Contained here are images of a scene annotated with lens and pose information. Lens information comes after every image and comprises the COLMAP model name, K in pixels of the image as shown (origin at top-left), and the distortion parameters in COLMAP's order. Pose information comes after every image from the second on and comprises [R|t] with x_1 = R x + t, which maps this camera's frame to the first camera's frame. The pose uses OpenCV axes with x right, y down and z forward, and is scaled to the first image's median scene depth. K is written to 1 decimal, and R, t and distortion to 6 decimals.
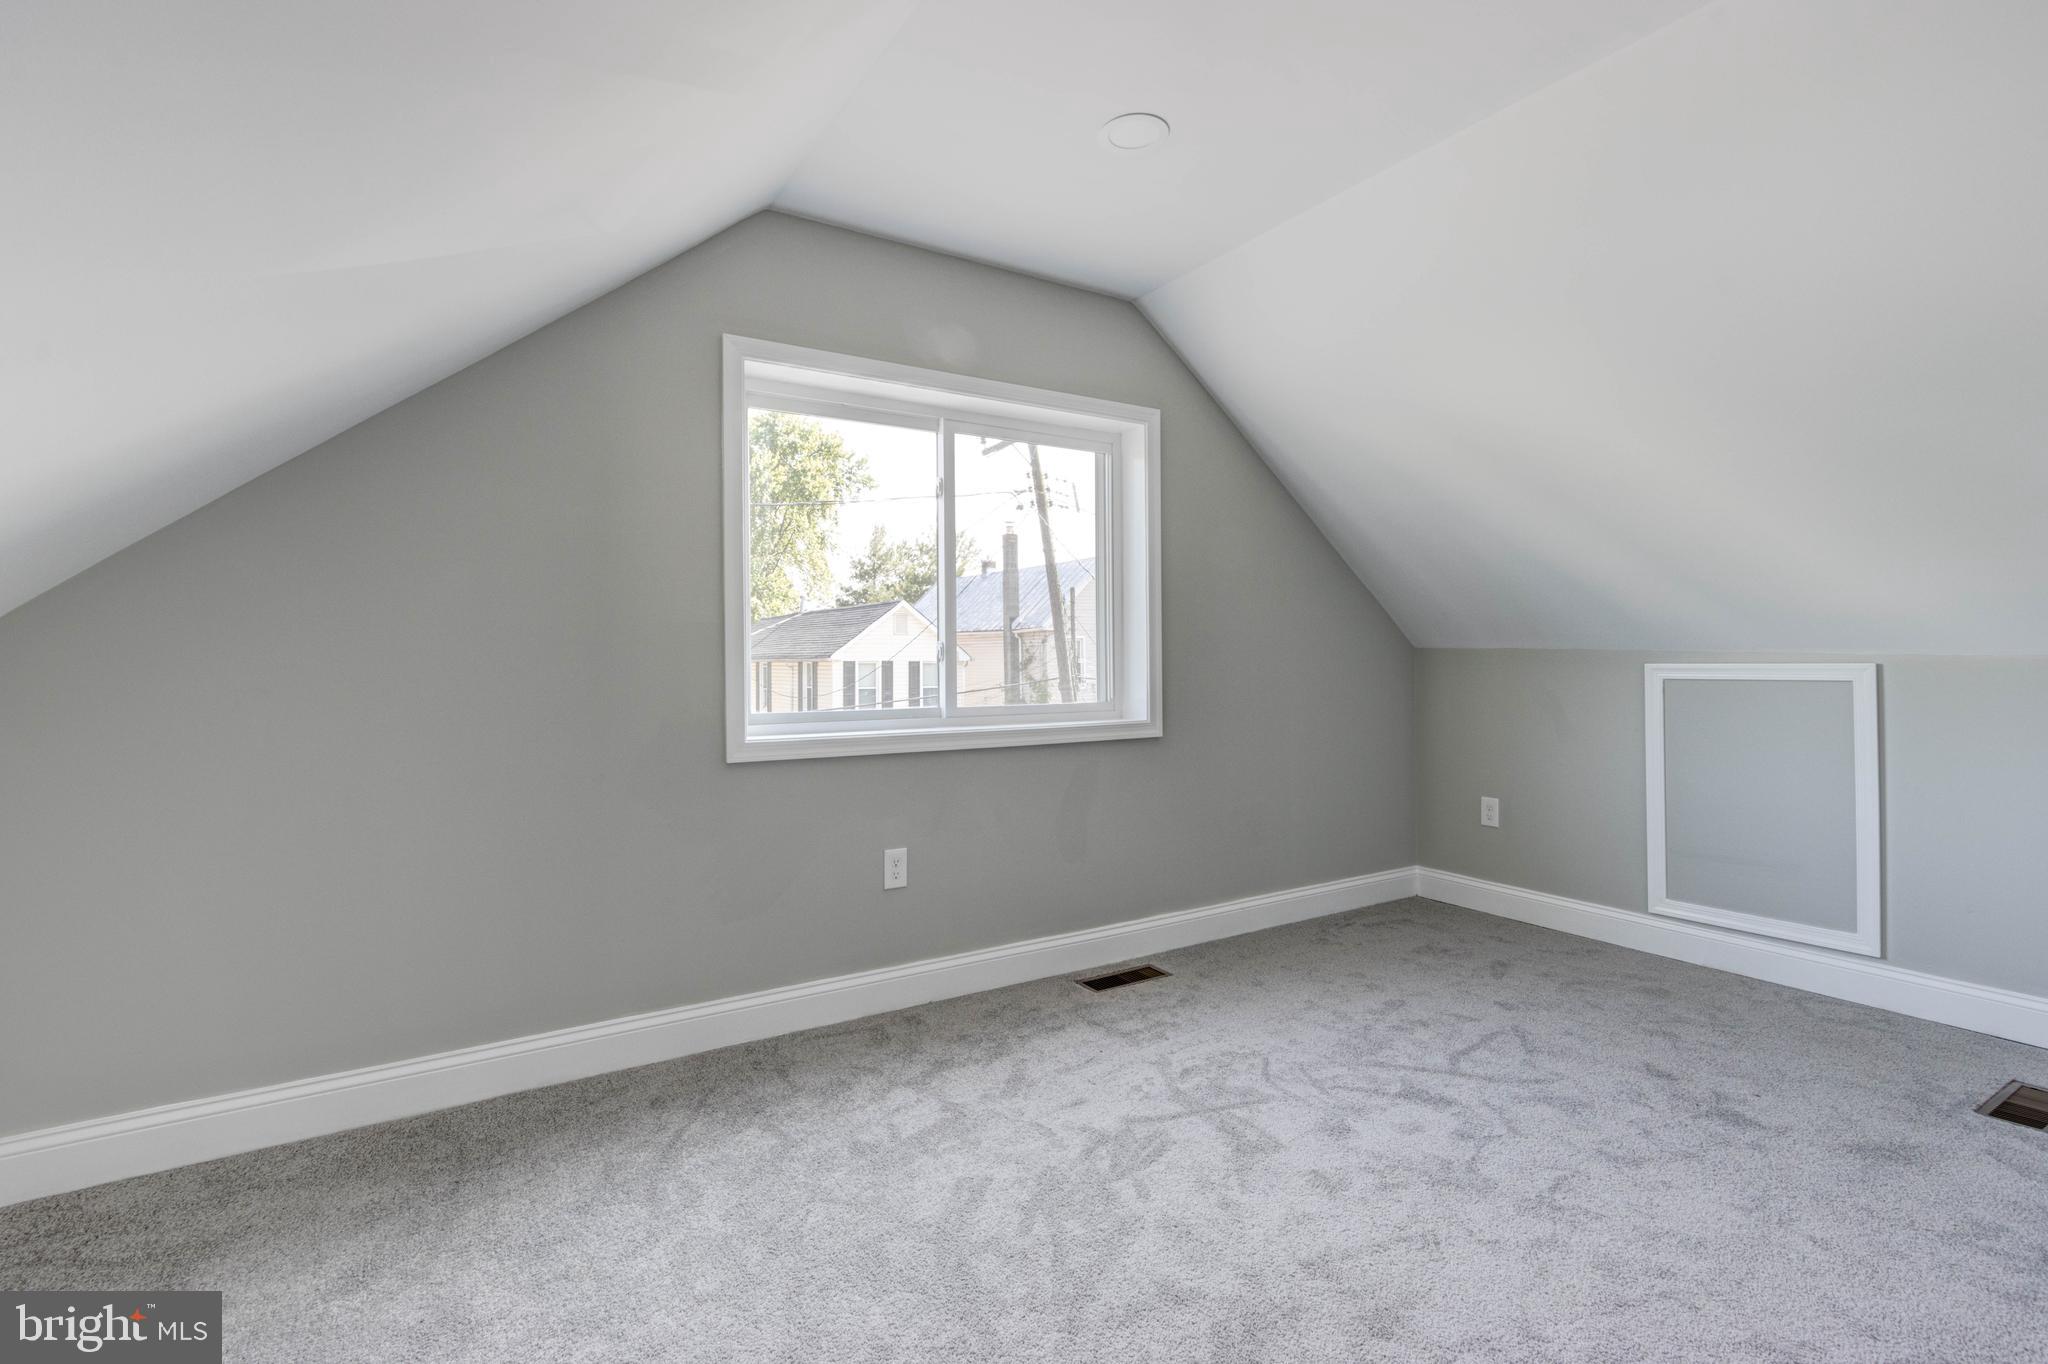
lens RADIAL K [[952.7, 0, 1026.8], [0, 952.7, 664.9], [0, 0, 1]] dist [0.005625, -0.000680]
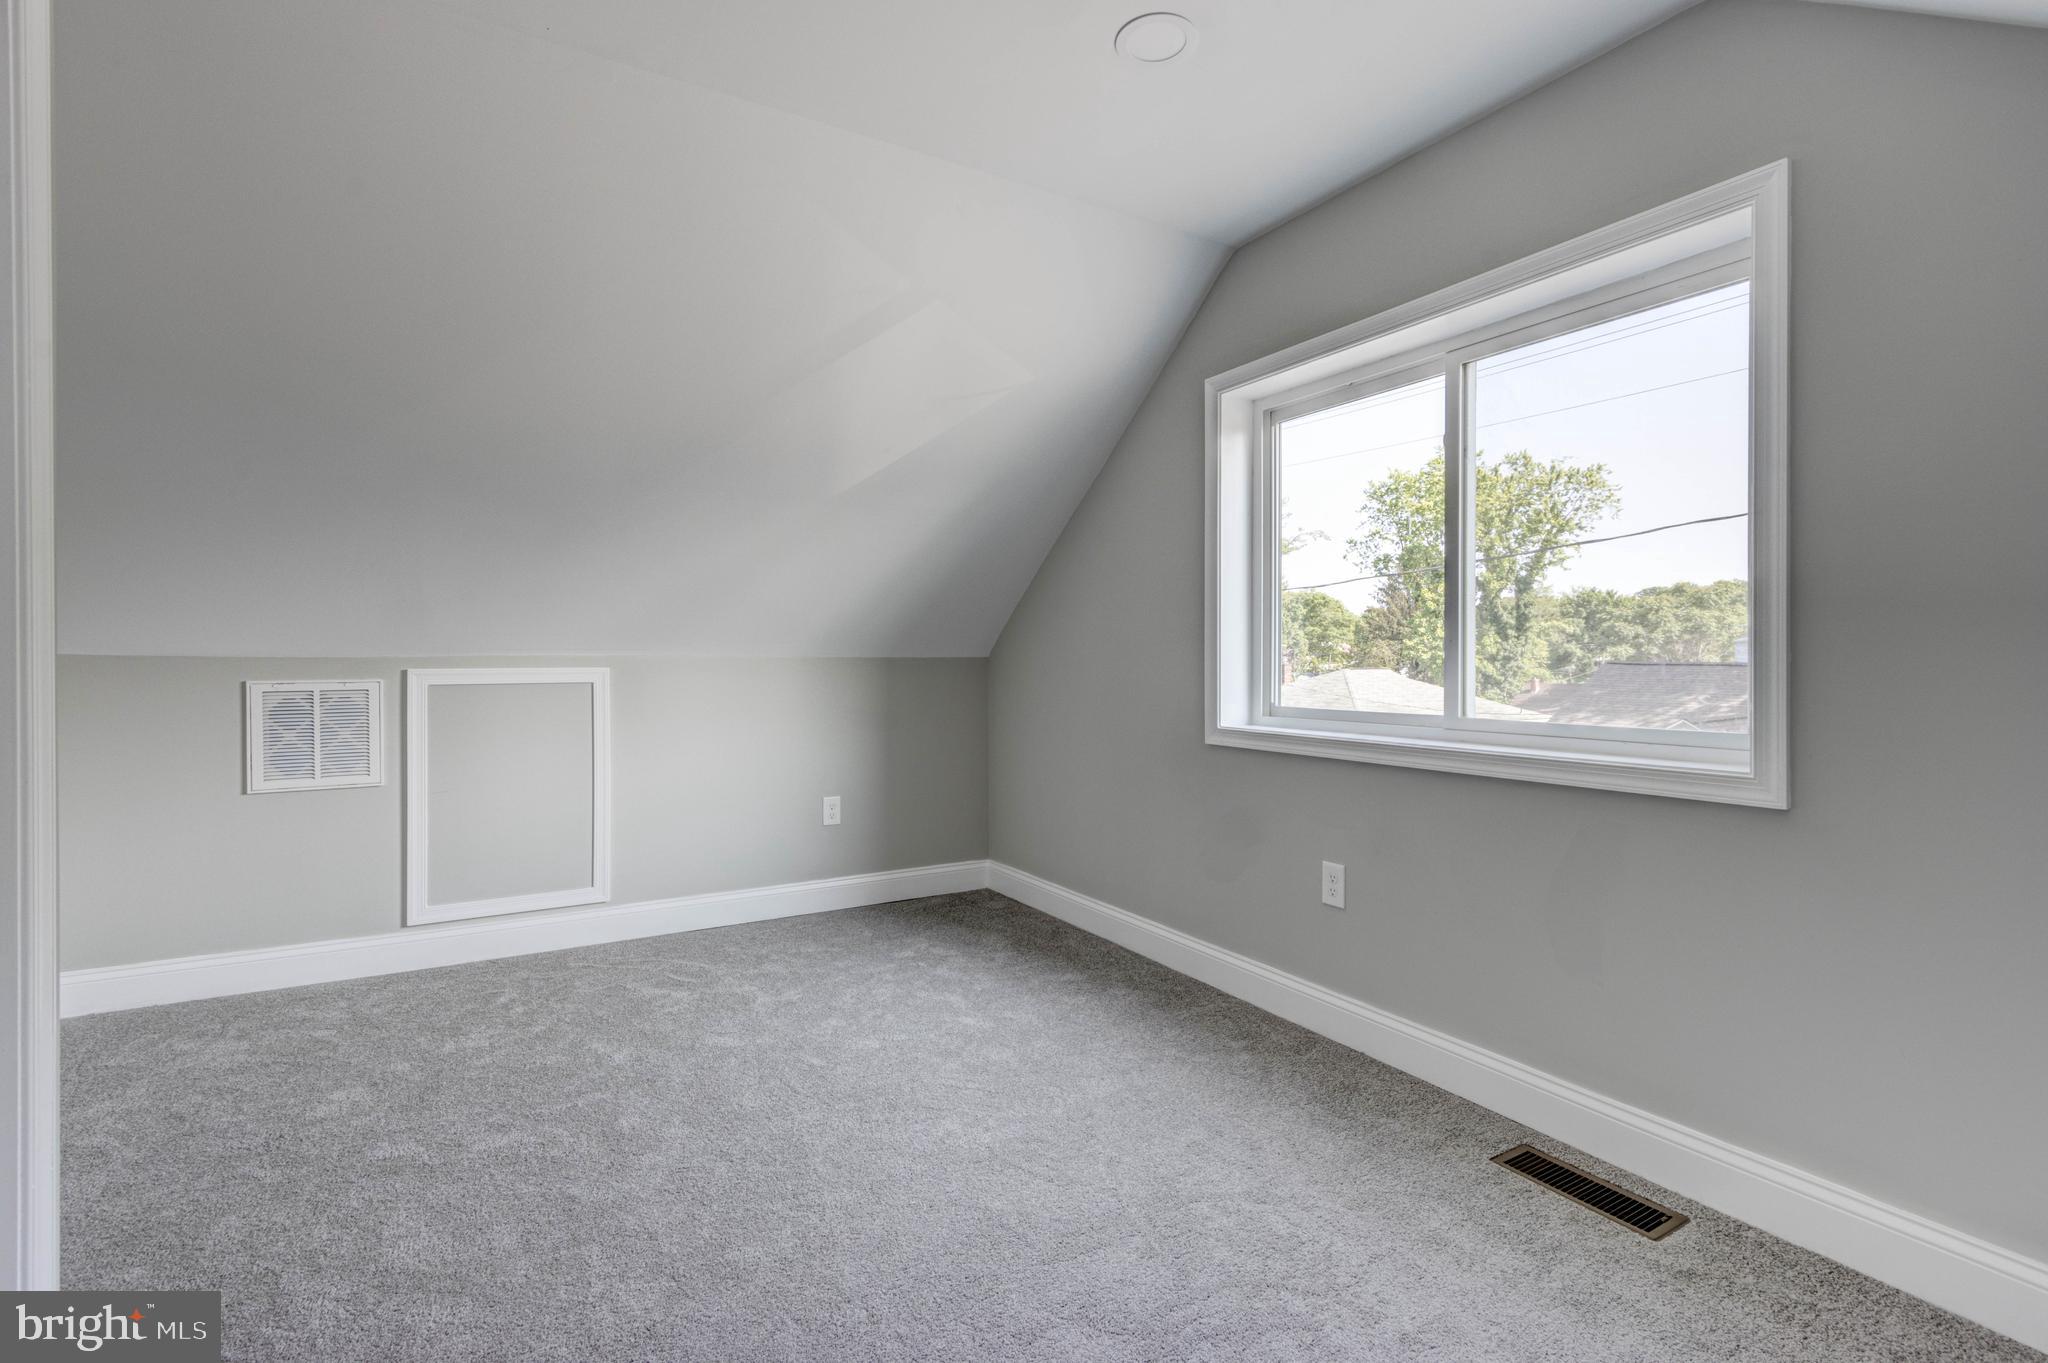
lens RADIAL K [[958.4, 0, 1025.1], [0, 958.4, 663.3], [0, 0, 1]] dist [0.008223, -0.002136]
pose [[-0.041136, 0.006280, -0.999134, 0.794254], [-0.004535, 0.999969, 0.006472, -0.002986], [0.999143, 0.004797, -0.041106, 0.745623]]
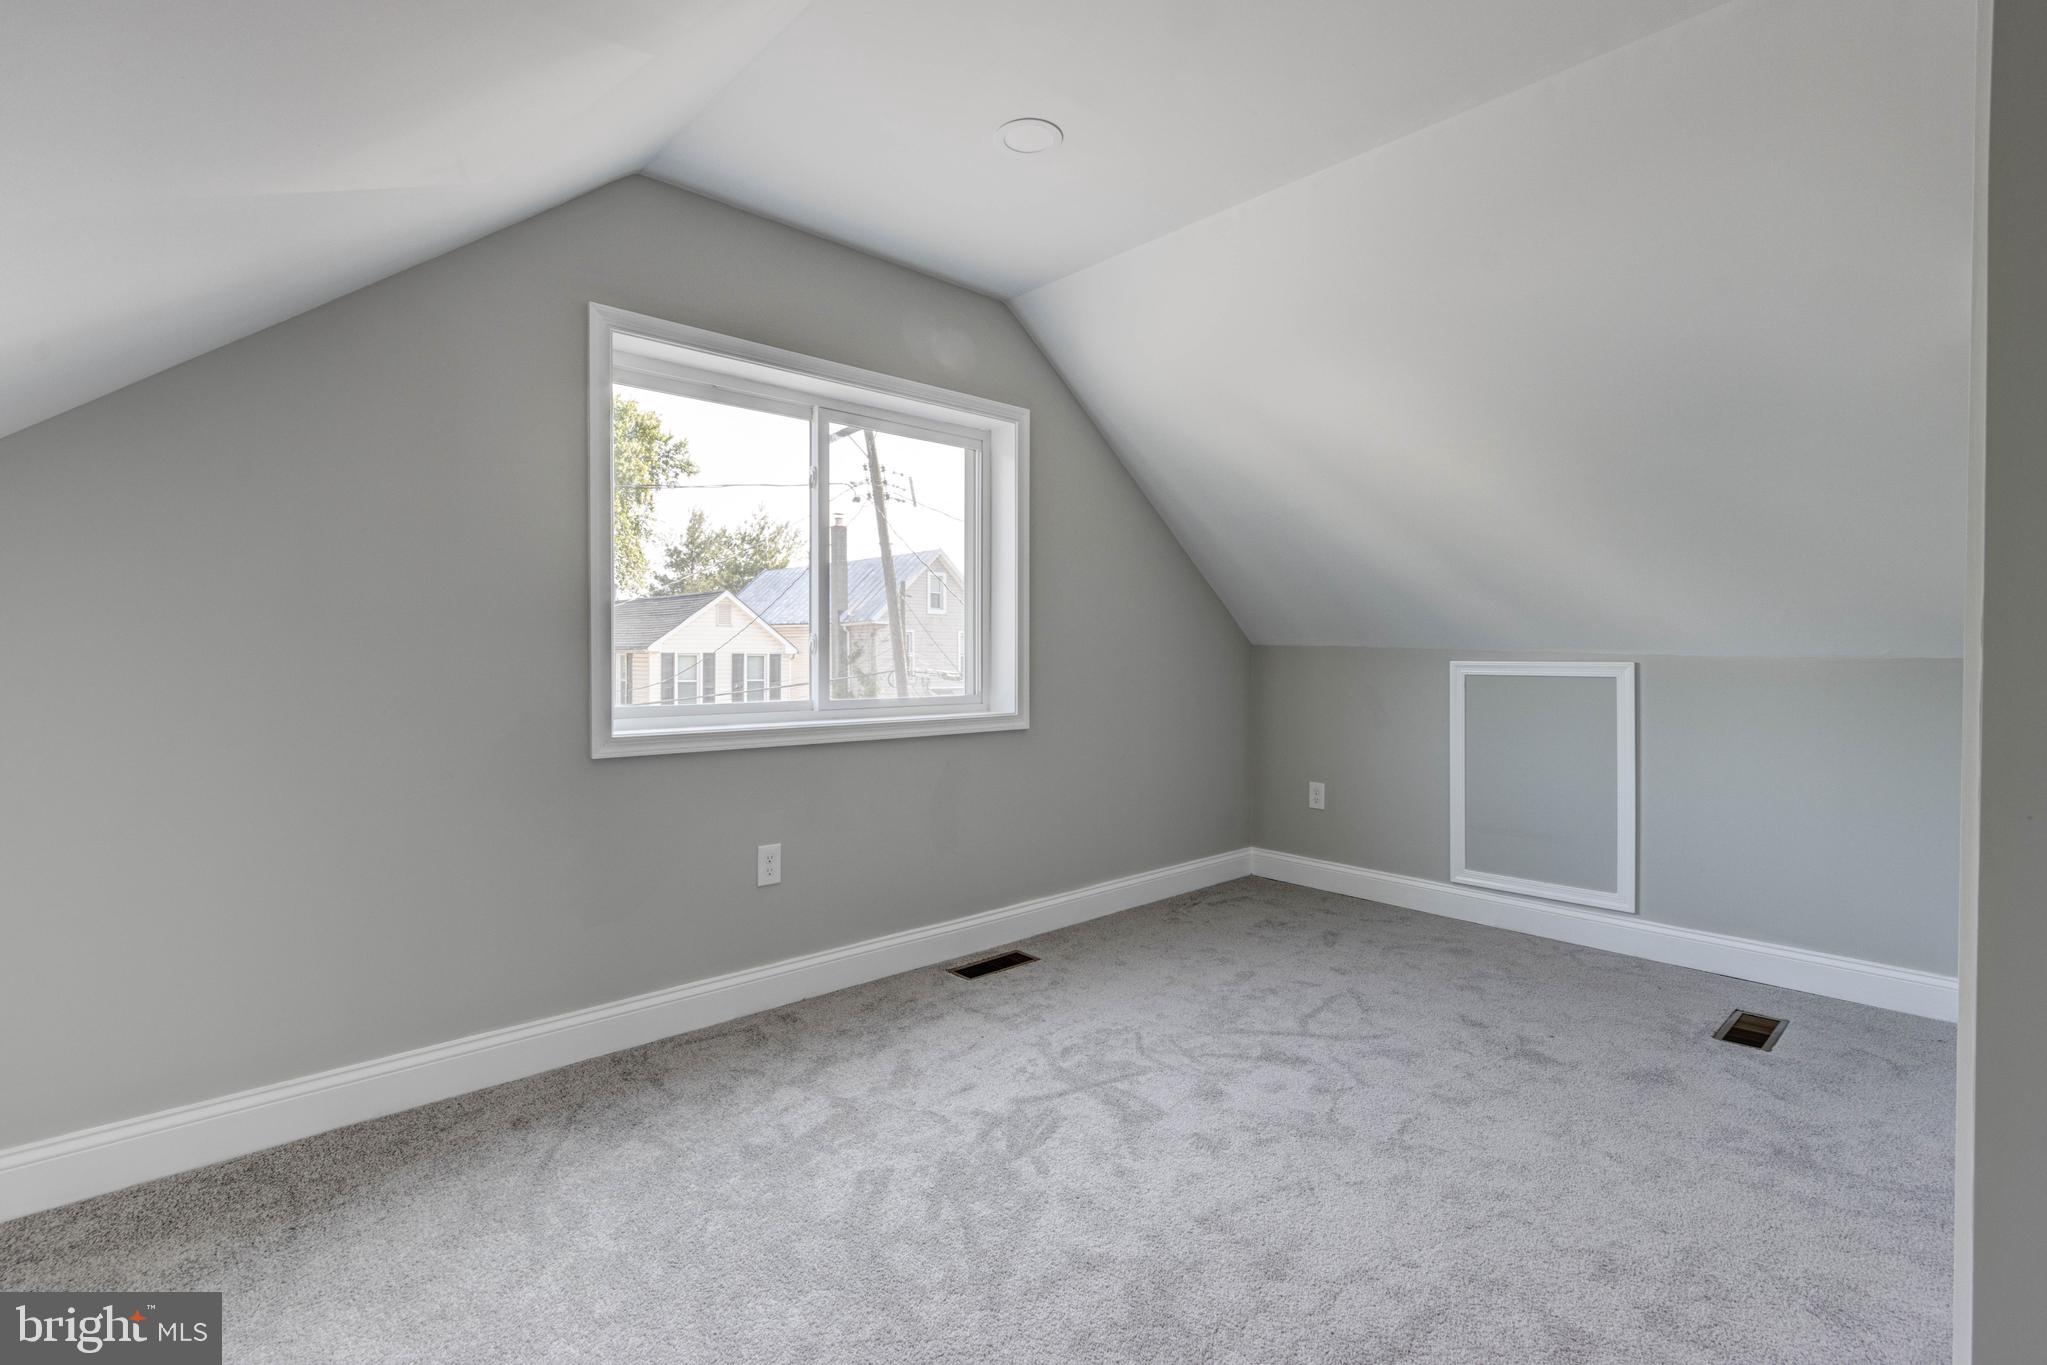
lens RADIAL K [[943.0, 0, 1026.1], [0, 943.0, 666.6], [0, 0, 1]] dist [0.006927, -0.001474]
pose [[0.982804, 0.005595, 0.184565, -0.058921], [-0.007073, 0.999948, 0.007350, 0.001135], [-0.184514, -0.008529, 0.982793, 0.001646]]
